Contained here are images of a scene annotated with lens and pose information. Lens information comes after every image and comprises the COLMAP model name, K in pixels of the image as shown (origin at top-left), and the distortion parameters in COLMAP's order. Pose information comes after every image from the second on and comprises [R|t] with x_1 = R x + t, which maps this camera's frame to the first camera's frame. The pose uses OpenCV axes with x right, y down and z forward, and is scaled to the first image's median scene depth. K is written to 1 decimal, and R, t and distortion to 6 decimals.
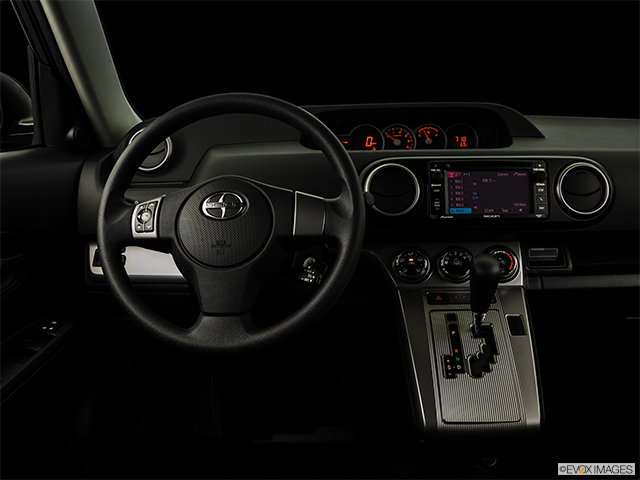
lens RADIAL K [[475.3, 0, 320.0], [0, 475.3, 240.0], [0, 0, 1]] dist [-0.083504, 0.009766]
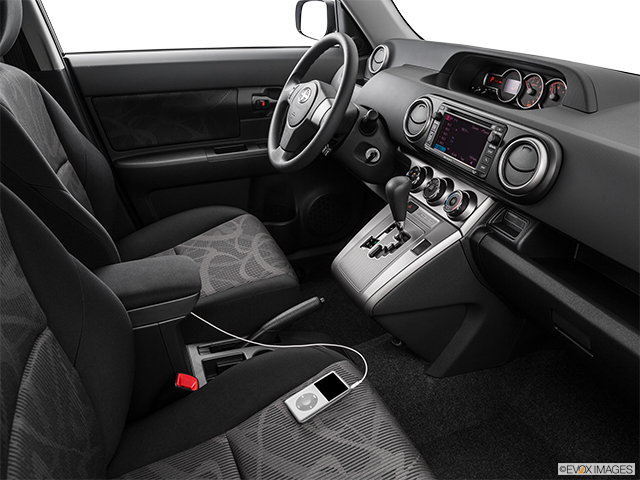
lens RADIAL K [[475.3, 0, 320.0], [0, 475.3, 240.0], [0, 0, 1]] dist [-0.083504, 0.009766]
pose [[0.420385, 0.453979, -0.785608, 1.252374], [-0.272680, 0.889018, 0.367823, -0.216857], [0.865403, 0.059592, 0.497521, 0.136685]]
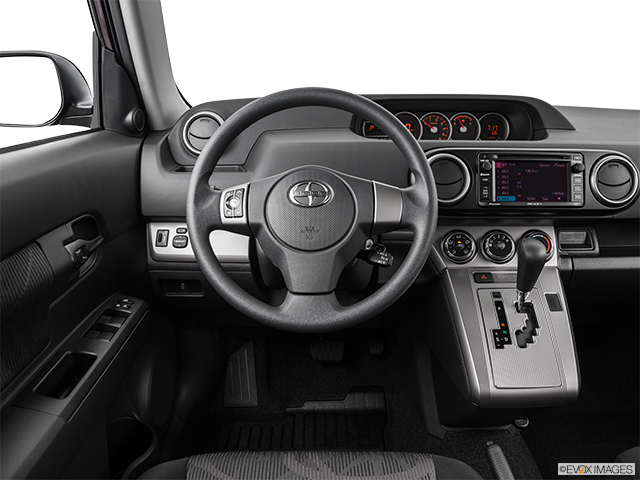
lens RADIAL K [[475.3, 0, 320.0], [0, 475.3, 240.0], [0, 0, 1]] dist [-0.083504, 0.009766]
pose [[0.999104, 0.006164, 0.041870, -0.182120], [-0.008570, 0.998306, 0.057540, -0.024472], [-0.041444, -0.057848, 0.997465, -0.077455]]
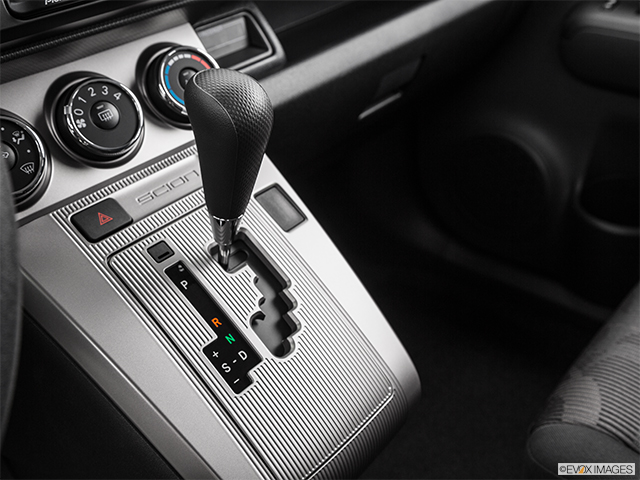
lens RADIAL K [[806.8, 0, 320.0], [0, 806.8, 240.0], [0, 0, 1]] dist [0.000507, -0.000660]
pose [[0.591619, -0.416361, 0.690384, -0.105741], [0.227173, 0.907719, 0.352758, -0.053278], [-0.773550, -0.051862, 0.631610, 0.462306]]
